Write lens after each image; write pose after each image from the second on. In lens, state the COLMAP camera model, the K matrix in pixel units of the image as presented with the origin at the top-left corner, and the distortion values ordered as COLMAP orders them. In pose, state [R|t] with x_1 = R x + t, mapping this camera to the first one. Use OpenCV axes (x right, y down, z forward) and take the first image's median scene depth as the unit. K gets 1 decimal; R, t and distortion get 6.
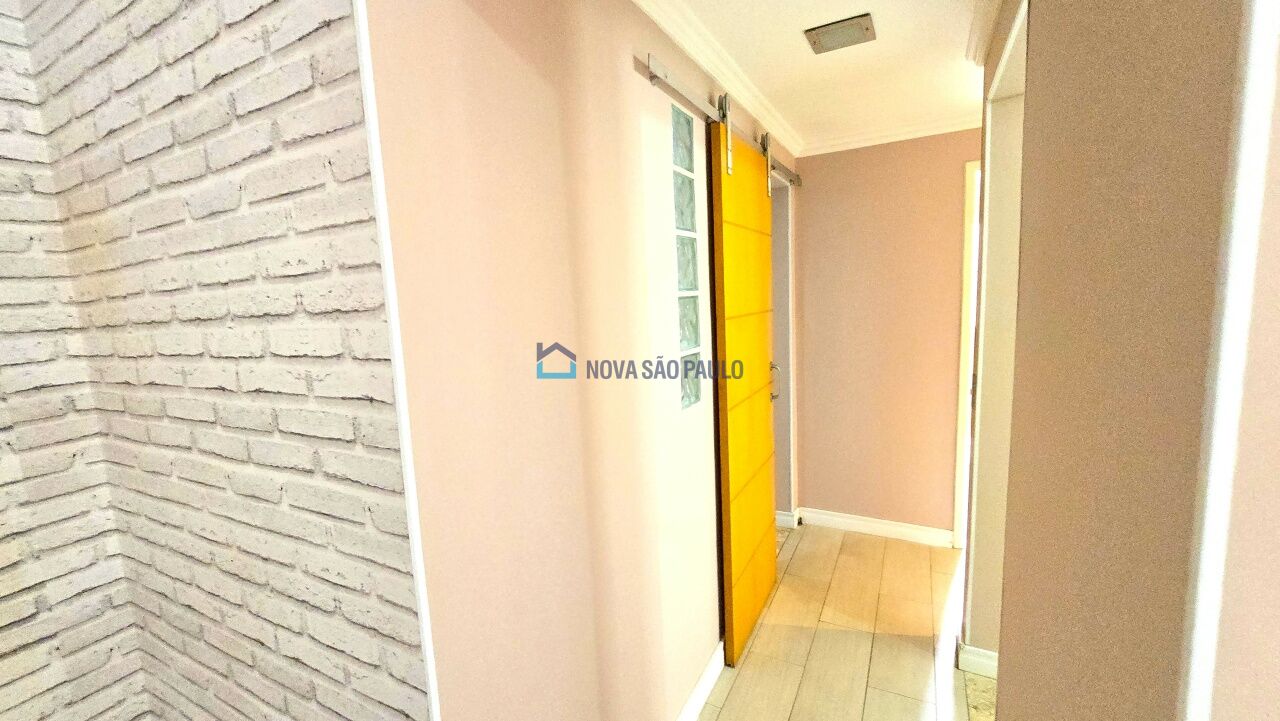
lens RADIAL K [[468.8, 0, 643.9], [0, 468.8, 358.0], [0, 0, 1]] dist [0.001389, 0.000020]
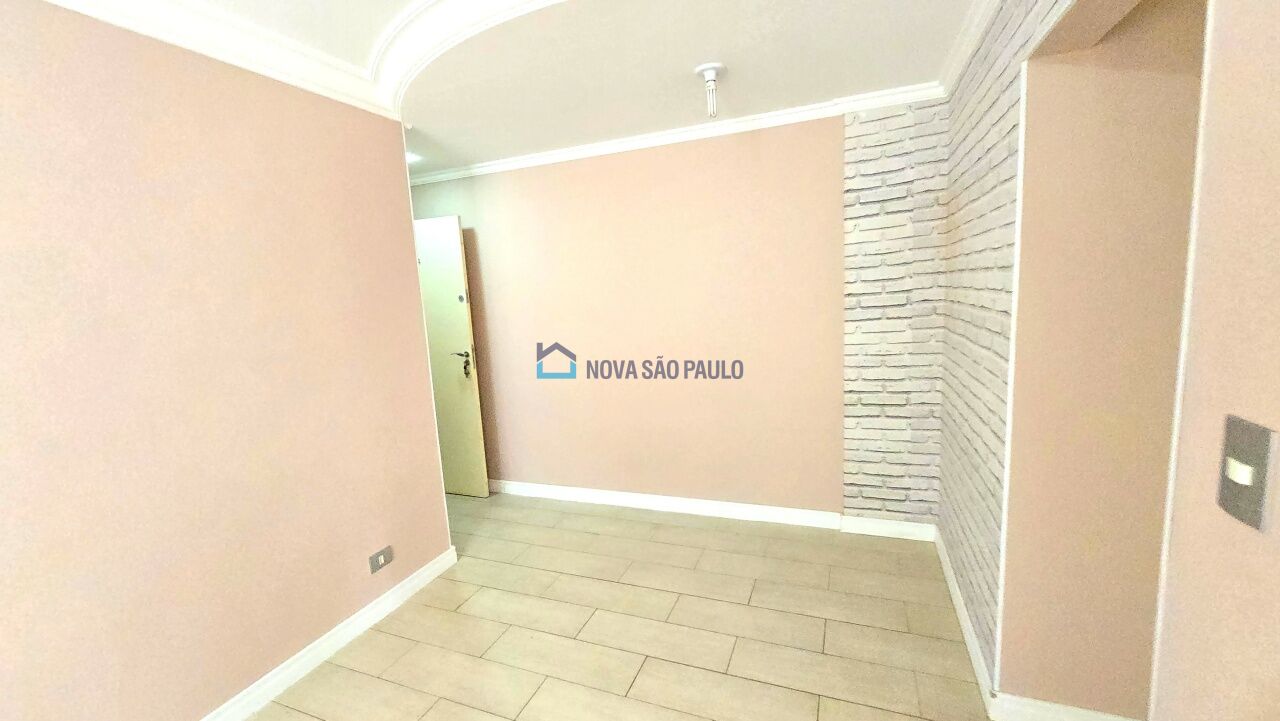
lens RADIAL K [[527.7, 0, 639.7], [0, 527.7, 362.4], [0, 0, 1]] dist [-0.007186, 0.000916]
pose [[0.081855, 0.181895, -0.979905, 0.954253], [-0.064269, 0.982121, 0.176938, 0.001115], [0.994570, 0.048494, 0.092082, -0.466544]]
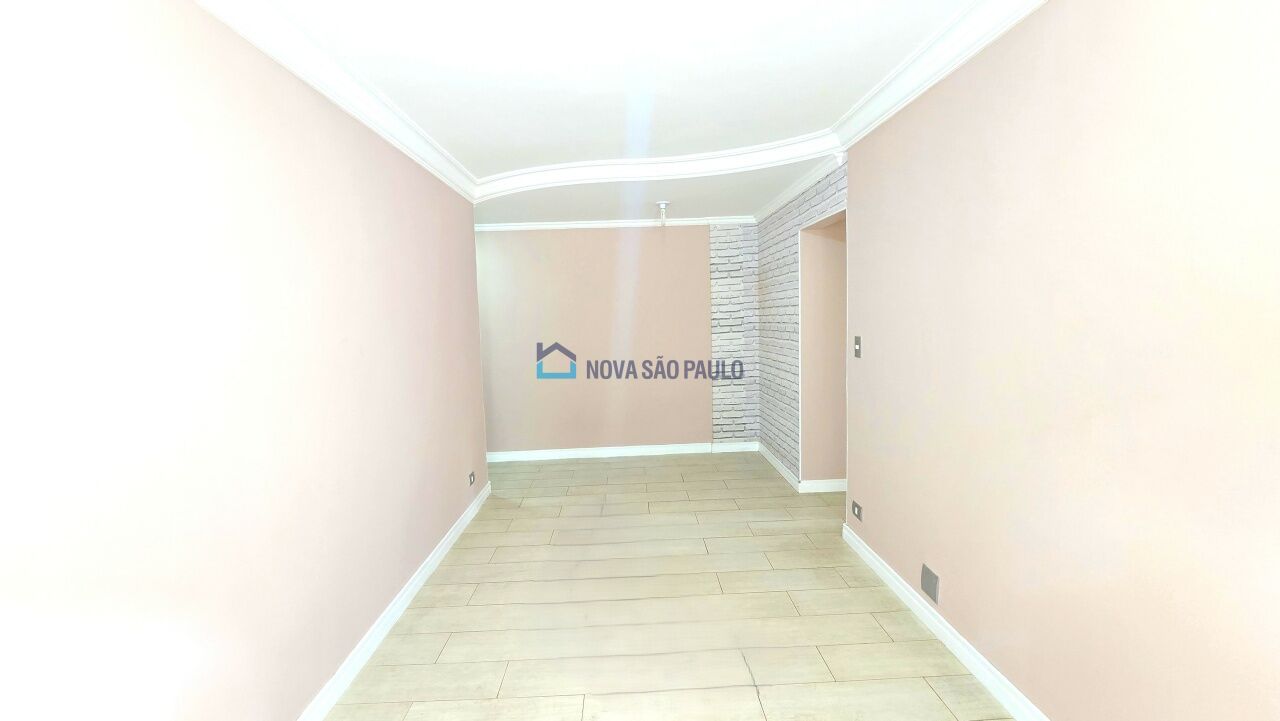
lens RADIAL K [[527.7, 0, 644.6], [0, 527.7, 361.5], [0, 0, 1]] dist [-0.007186, 0.000916]
pose [[0.477073, 0.107777, -0.872230, 2.290337], [-0.093893, 0.993022, 0.071348, 0.156564], [0.873834, 0.047858, 0.483864, -1.986071]]
